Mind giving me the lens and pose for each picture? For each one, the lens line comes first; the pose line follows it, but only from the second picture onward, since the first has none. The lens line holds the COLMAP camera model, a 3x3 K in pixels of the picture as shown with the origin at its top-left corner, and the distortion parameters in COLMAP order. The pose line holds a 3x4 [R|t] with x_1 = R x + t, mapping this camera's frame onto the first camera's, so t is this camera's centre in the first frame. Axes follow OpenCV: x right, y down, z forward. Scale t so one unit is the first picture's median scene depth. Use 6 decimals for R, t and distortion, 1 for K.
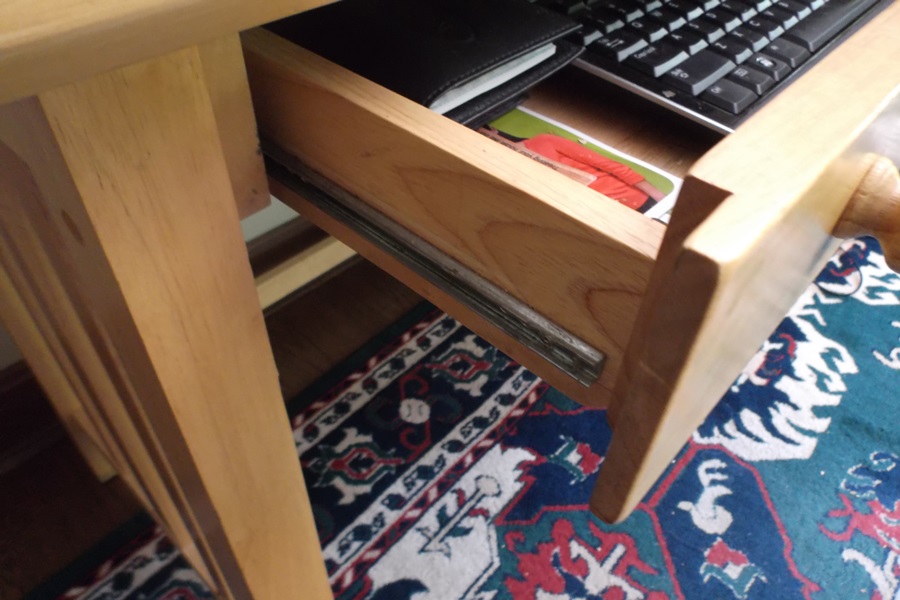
lens RADIAL K [[653.8, 0, 450.6], [0, 653.8, 297.7], [0, 0, 1]] dist [0.004415, 0.005489]
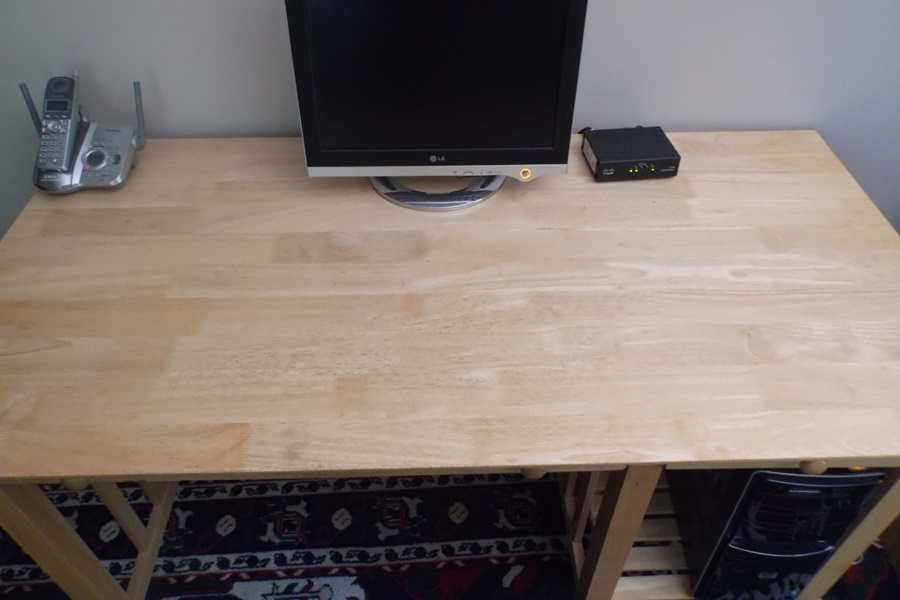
lens RADIAL K [[653.8, 0, 448.3], [0, 653.8, 299.6], [0, 0, 1]] dist [0.004415, 0.005489]
pose [[0.702067, 0.492221, -0.514607, 0.668858], [-0.470902, 0.862994, 0.183011, -0.679596], [0.534184, 0.113843, 0.837668, -0.188163]]
